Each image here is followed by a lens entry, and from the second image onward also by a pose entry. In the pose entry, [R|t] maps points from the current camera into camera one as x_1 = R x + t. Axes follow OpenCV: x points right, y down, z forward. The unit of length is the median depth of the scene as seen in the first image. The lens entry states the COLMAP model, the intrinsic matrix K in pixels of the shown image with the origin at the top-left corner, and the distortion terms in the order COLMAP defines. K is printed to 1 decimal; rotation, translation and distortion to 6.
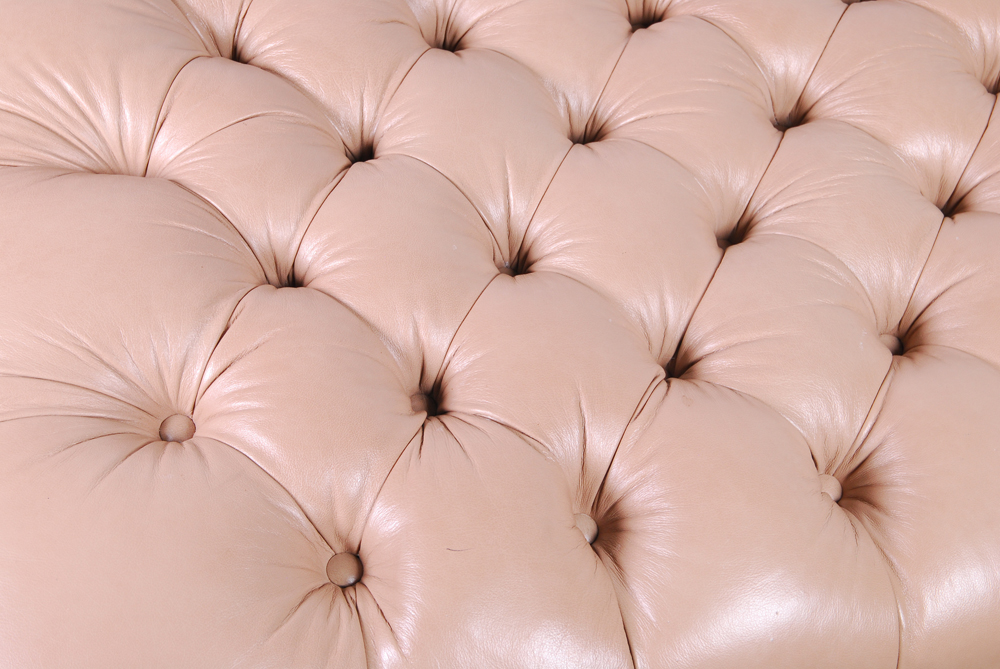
lens RADIAL K [[1911.0, 0, 500.0], [0, 1911.0, 334.5], [0, 0, 1]] dist [-0.039183, 0.177272]
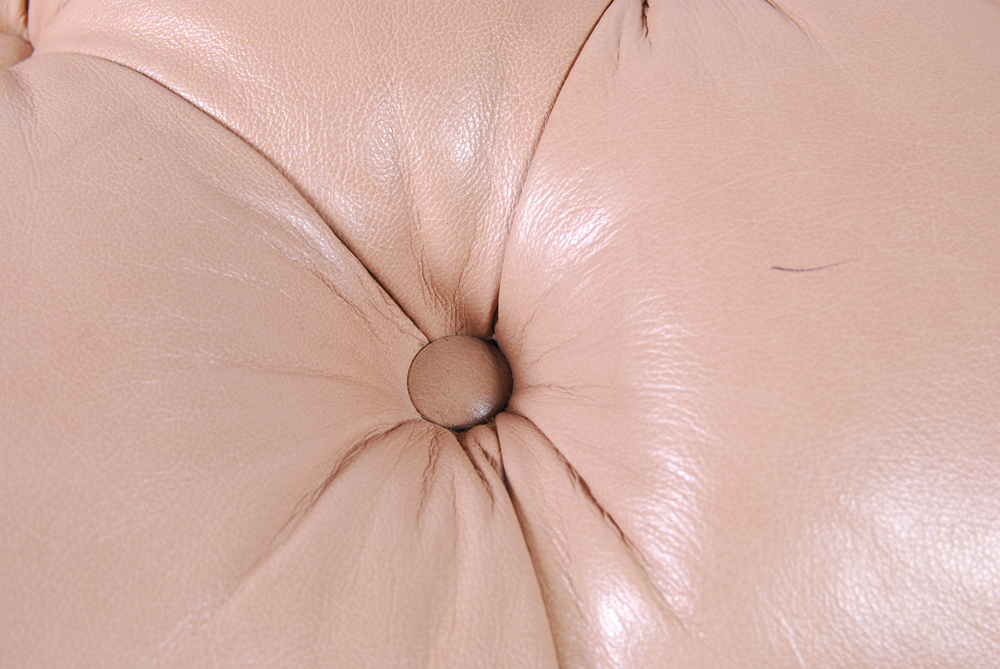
lens RADIAL K [[1911.0, 0, 500.0], [0, 1911.0, 334.5], [0, 0, 1]] dist [-0.039183, 0.177272]
pose [[0.994033, -0.091501, -0.059387, -0.053340], [0.093864, 0.994848, 0.038292, 0.103993], [0.055578, -0.043637, 0.997500, 0.663459]]
